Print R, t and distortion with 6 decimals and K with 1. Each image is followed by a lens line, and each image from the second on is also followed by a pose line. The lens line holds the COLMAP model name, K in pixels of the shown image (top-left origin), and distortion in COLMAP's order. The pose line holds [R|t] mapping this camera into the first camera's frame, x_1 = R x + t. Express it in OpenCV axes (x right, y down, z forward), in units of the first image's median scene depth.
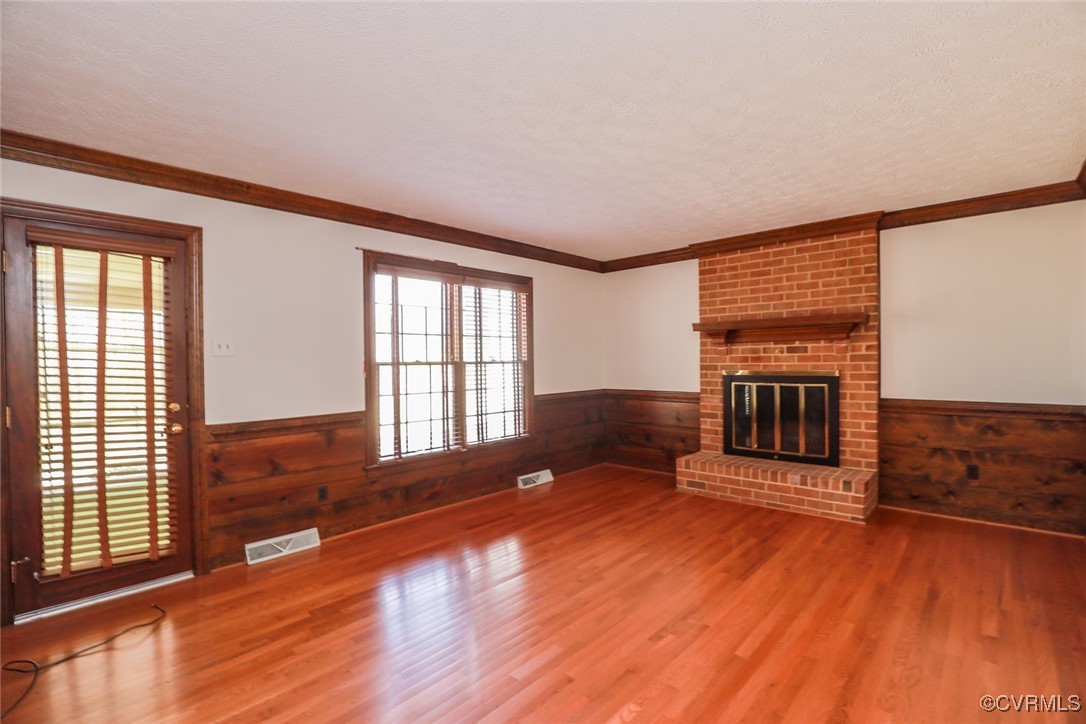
lens RADIAL K [[495.9, 0, 545.2], [0, 495.9, 364.7], [0, 0, 1]] dist [-0.036515, 0.006226]
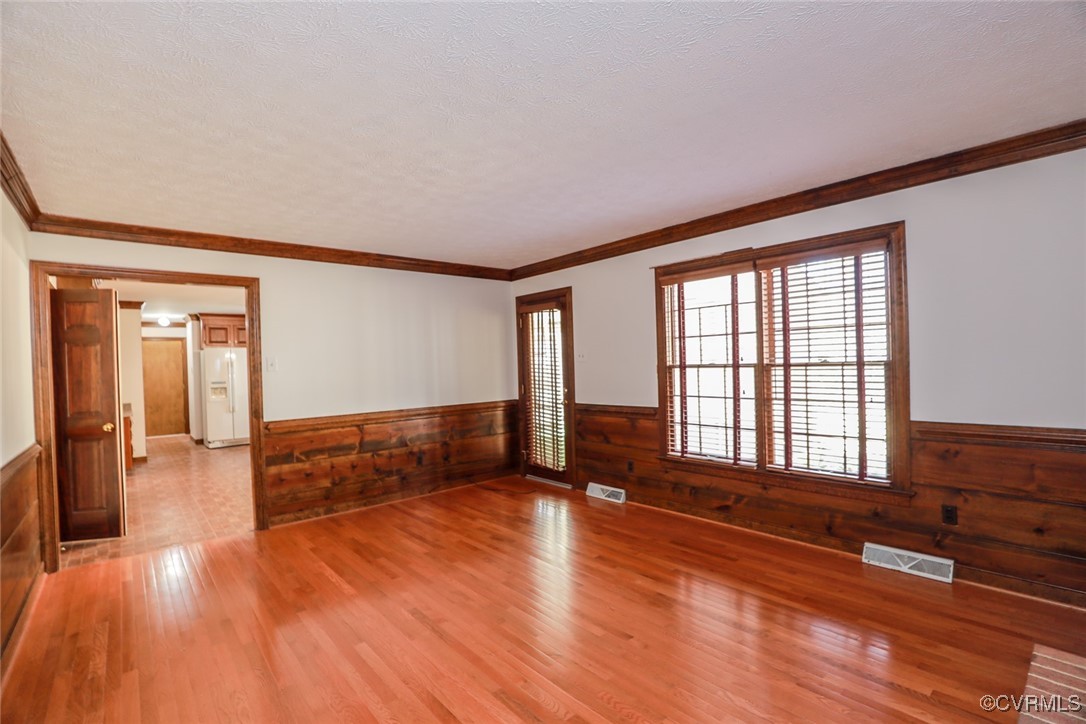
lens RADIAL K [[495.9, 0, 545.2], [0, 495.9, 364.7], [0, 0, 1]] dist [-0.036515, 0.006226]
pose [[-0.113691, 0.014927, -0.993404, 0.724167], [0.016782, 0.999773, 0.013103, -0.022796], [0.993374, -0.015182, -0.113915, 0.777107]]
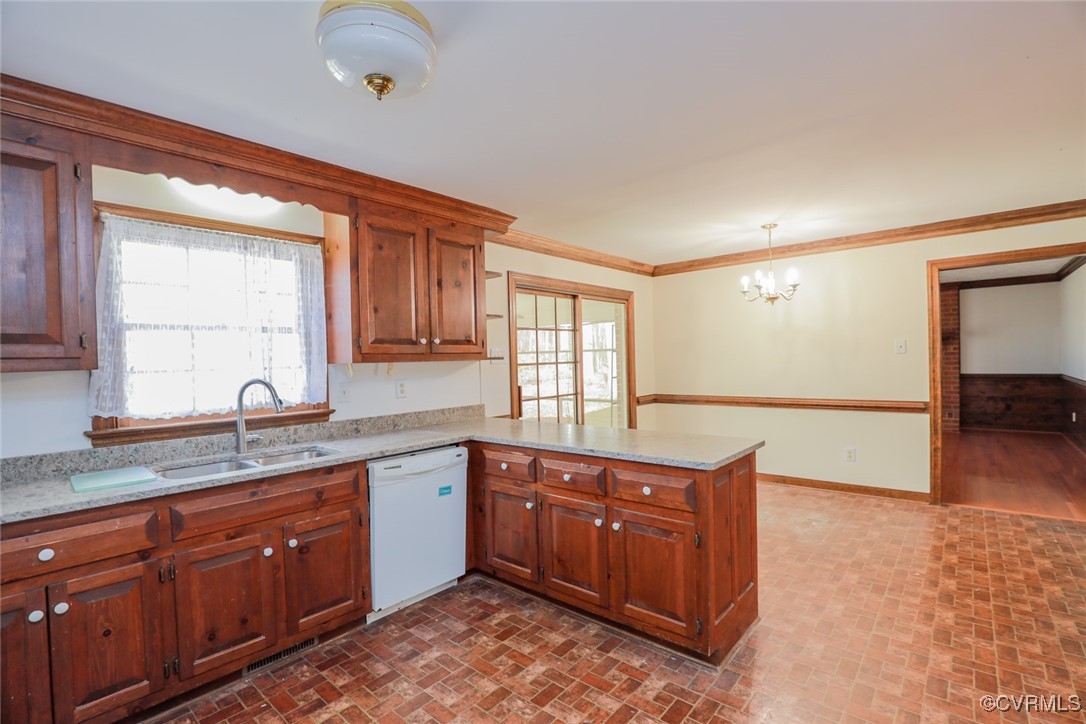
lens RADIAL K [[495.9, 0, 545.2], [0, 495.9, 364.7], [0, 0, 1]] dist [-0.036515, 0.006226]
pose [[0.999582, -0.013162, 0.025741, -1.044764], [0.013148, 0.999913, 0.000683, 0.007550], [-0.025748, -0.000345, 0.999668, -0.922098]]
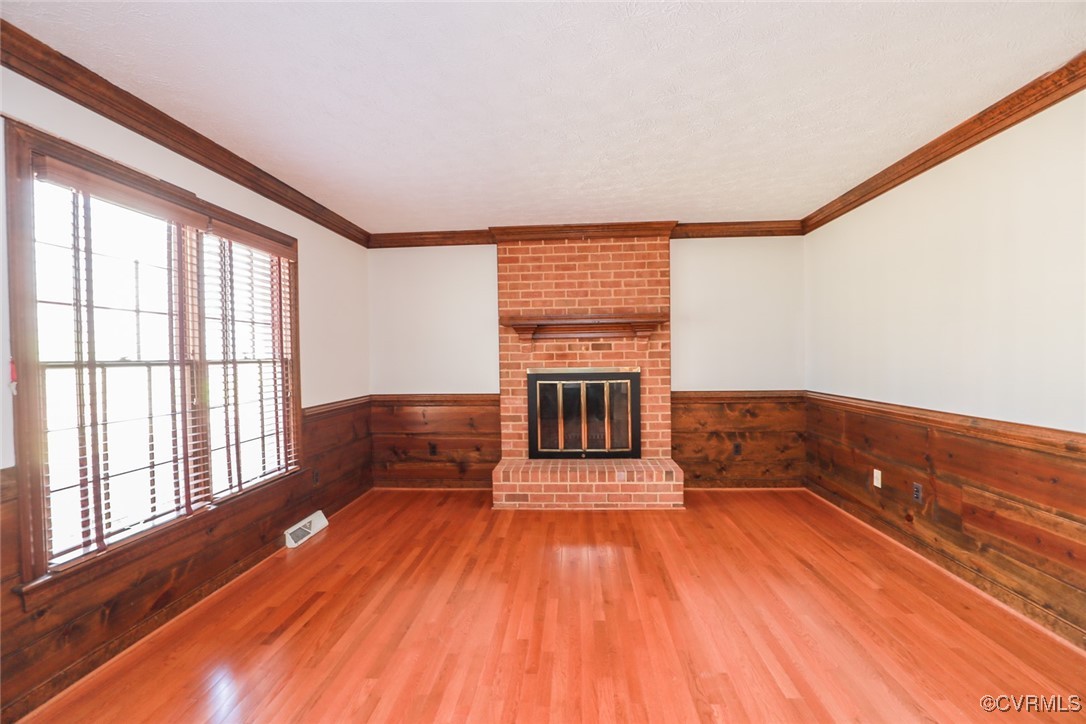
lens RADIAL K [[497.6, 0, 547.4], [0, 497.6, 365.4], [0, 0, 1]] dist [-0.035818, 0.006373]
pose [[0.776201, -0.011609, 0.630379, -0.232131], [0.010436, 0.999930, 0.005565, 0.000870], [-0.630400, 0.002259, 0.776268, 0.298990]]
